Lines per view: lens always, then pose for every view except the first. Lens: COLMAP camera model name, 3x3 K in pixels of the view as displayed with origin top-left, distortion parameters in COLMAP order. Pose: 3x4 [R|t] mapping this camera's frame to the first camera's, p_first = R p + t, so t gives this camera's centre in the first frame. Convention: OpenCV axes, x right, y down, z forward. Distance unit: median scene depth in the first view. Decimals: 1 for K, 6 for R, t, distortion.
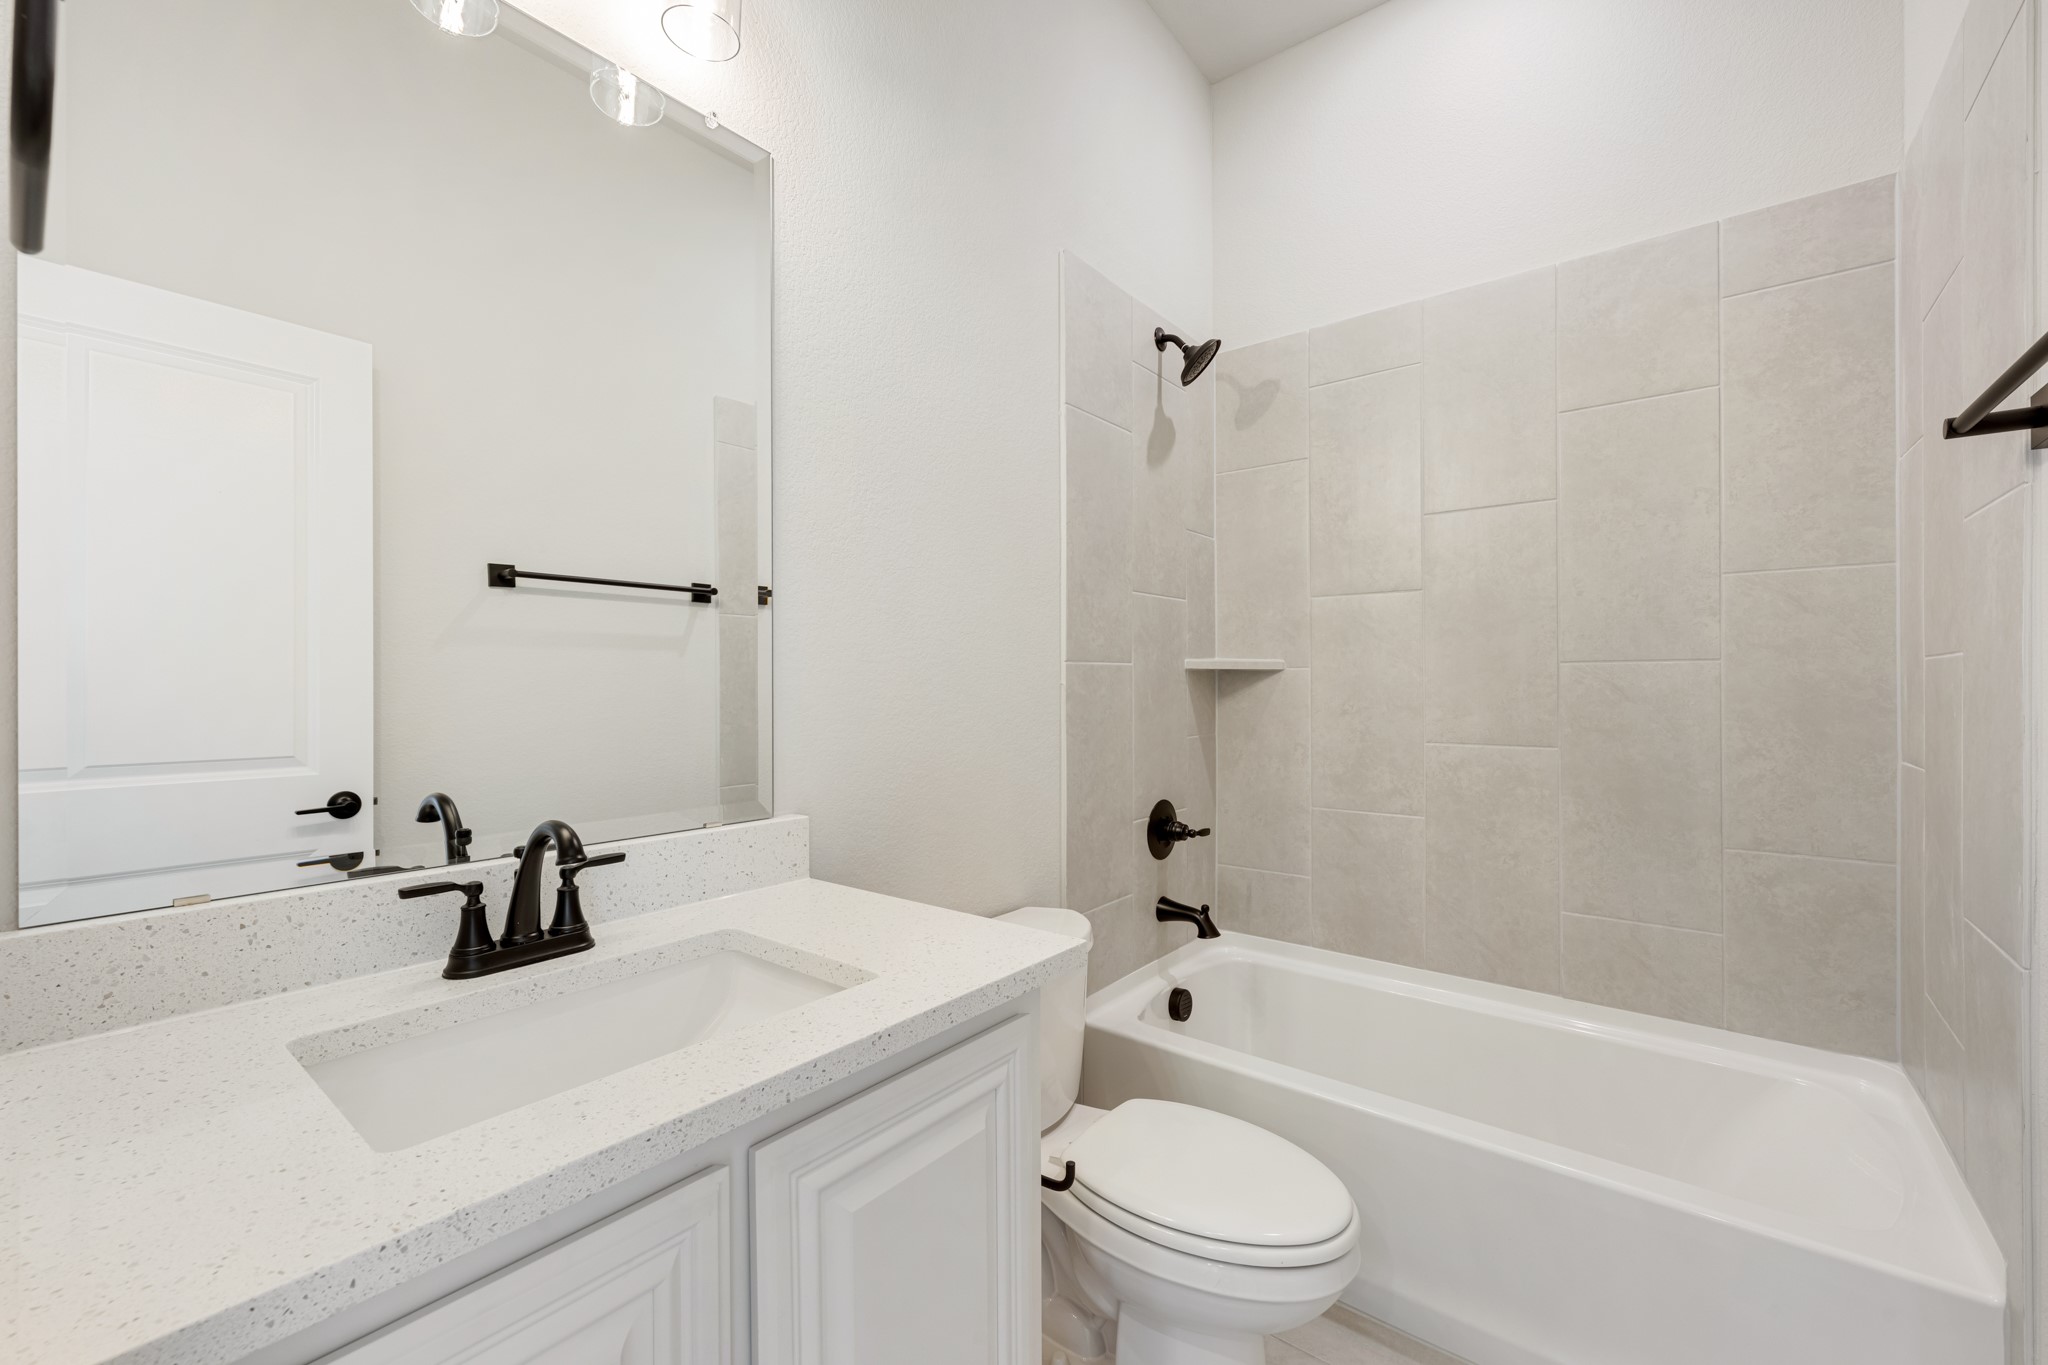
lens RADIAL K [[816.1, 0, 1006.2], [0, 816.1, 695.4], [0, 0, 1]] dist [0.000086, 0.000062]
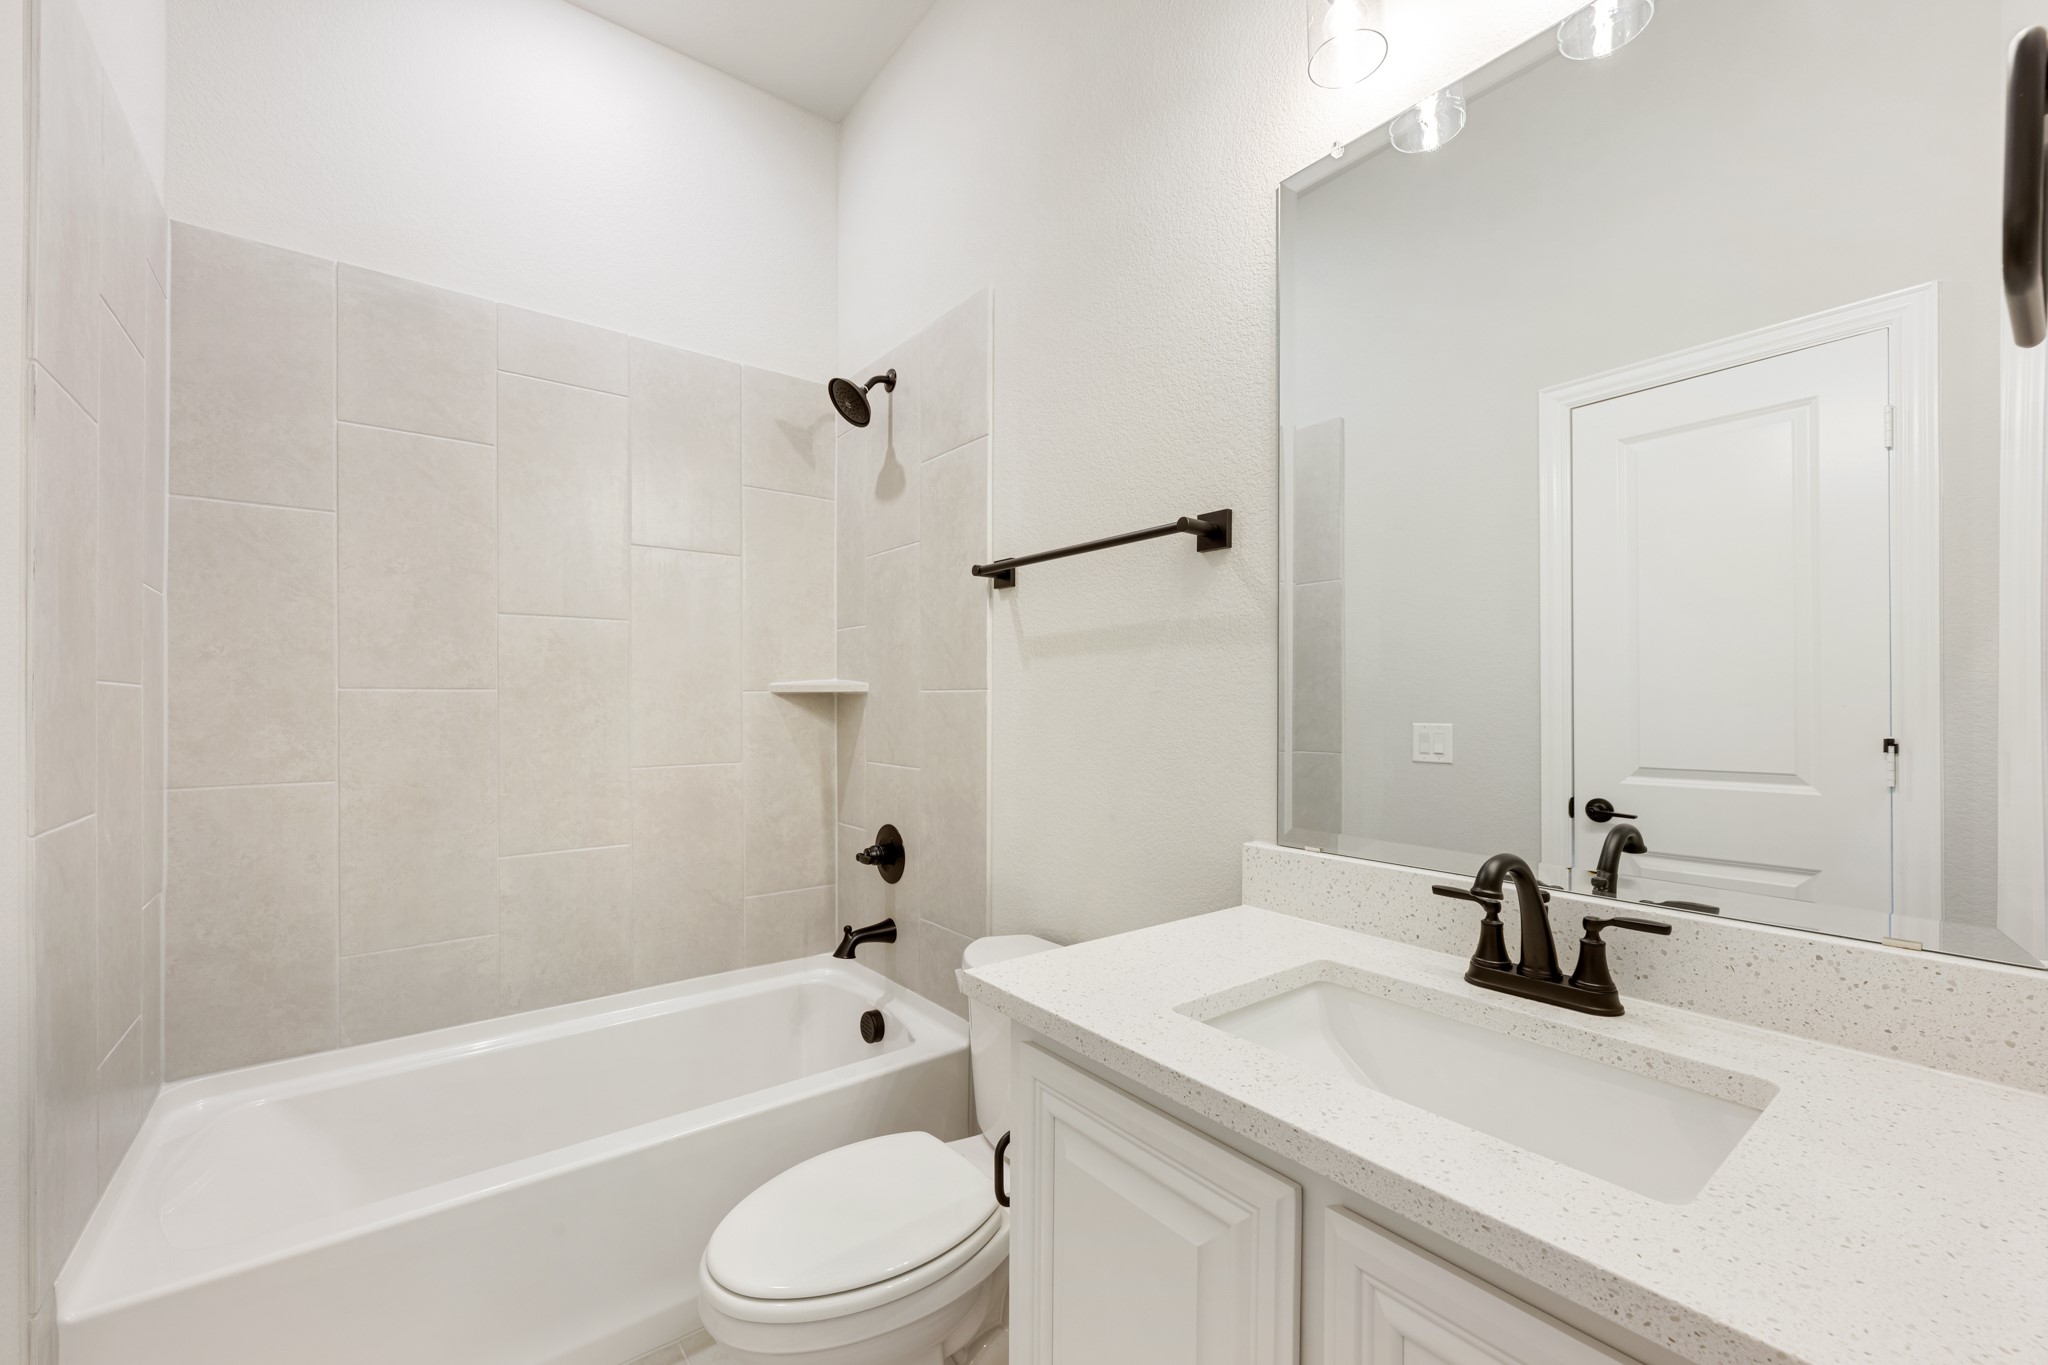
lens RADIAL K [[816.1, 0, 1006.2], [0, 816.1, 695.4], [0, 0, 1]] dist [0.000086, 0.000062]
pose [[-0.253743, -0.014721, -0.967160, 0.540189], [-0.021223, 0.999728, -0.009648, -0.010968], [0.967039, 0.018077, -0.253987, 0.665335]]
